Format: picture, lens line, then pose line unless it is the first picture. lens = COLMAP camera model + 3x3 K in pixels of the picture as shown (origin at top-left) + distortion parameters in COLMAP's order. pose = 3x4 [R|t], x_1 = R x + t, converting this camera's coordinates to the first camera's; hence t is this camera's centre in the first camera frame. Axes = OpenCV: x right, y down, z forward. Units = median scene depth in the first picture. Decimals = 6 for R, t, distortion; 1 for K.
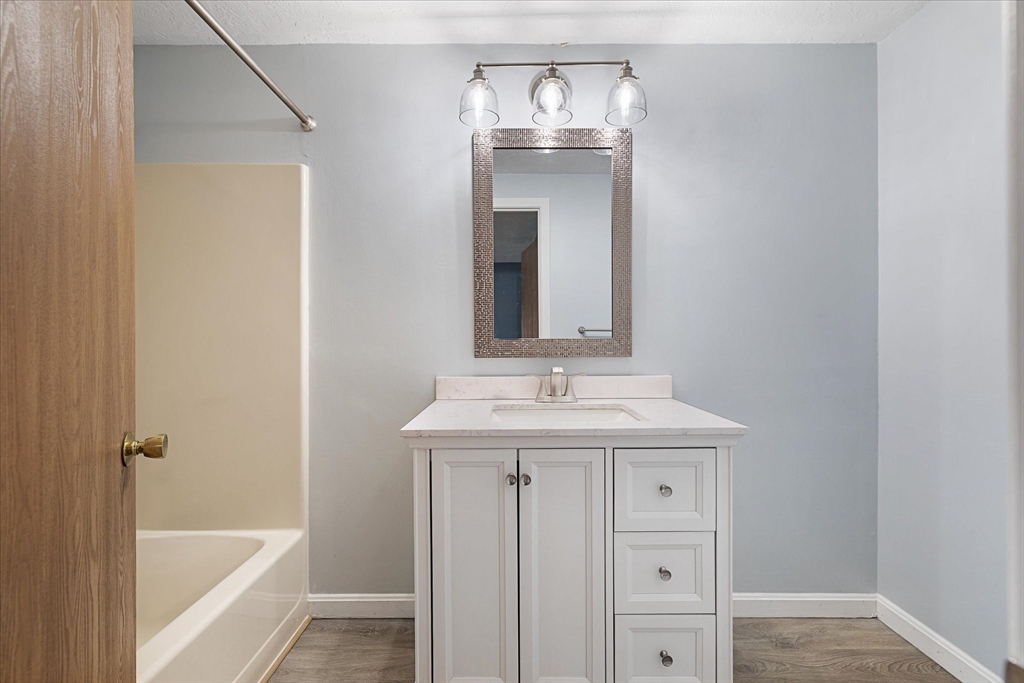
lens RADIAL K [[429.5, 0, 512.0], [0, 429.5, 341.5], [0, 0, 1]] dist [-0.000773, -0.000121]
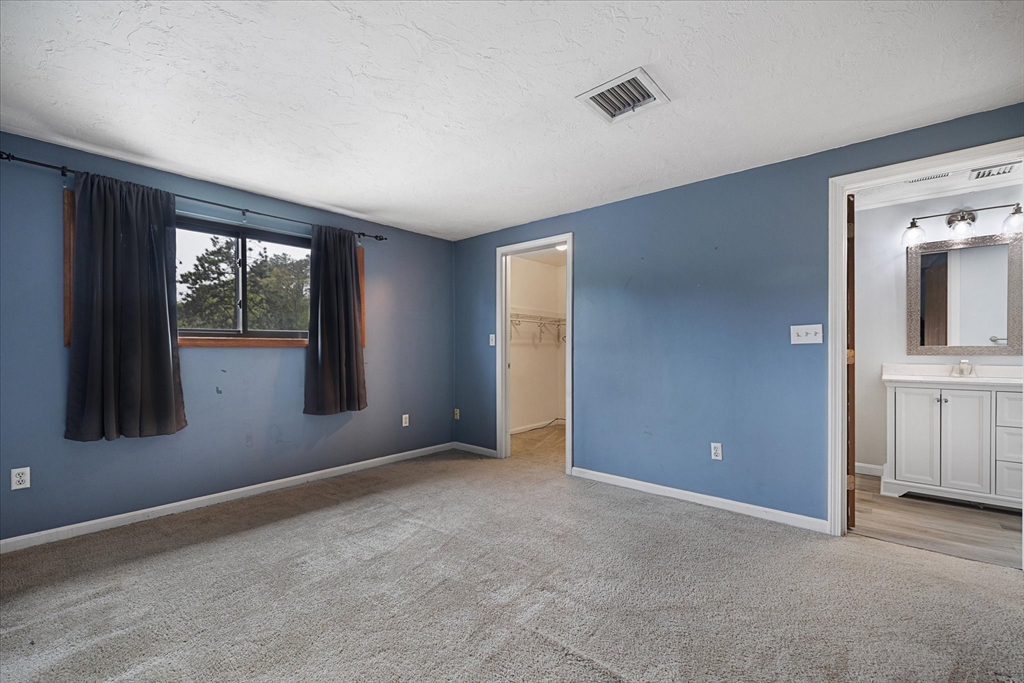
lens RADIAL K [[433.8, 0, 514.7], [0, 433.8, 352.7], [0, 0, 1]] dist [0.000821, 0.000168]
pose [[0.759788, 0.008246, -0.650118, -0.167490], [-0.002412, 0.999948, 0.009864, 0.010137], [0.650166, -0.005926, 0.759769, -1.859533]]
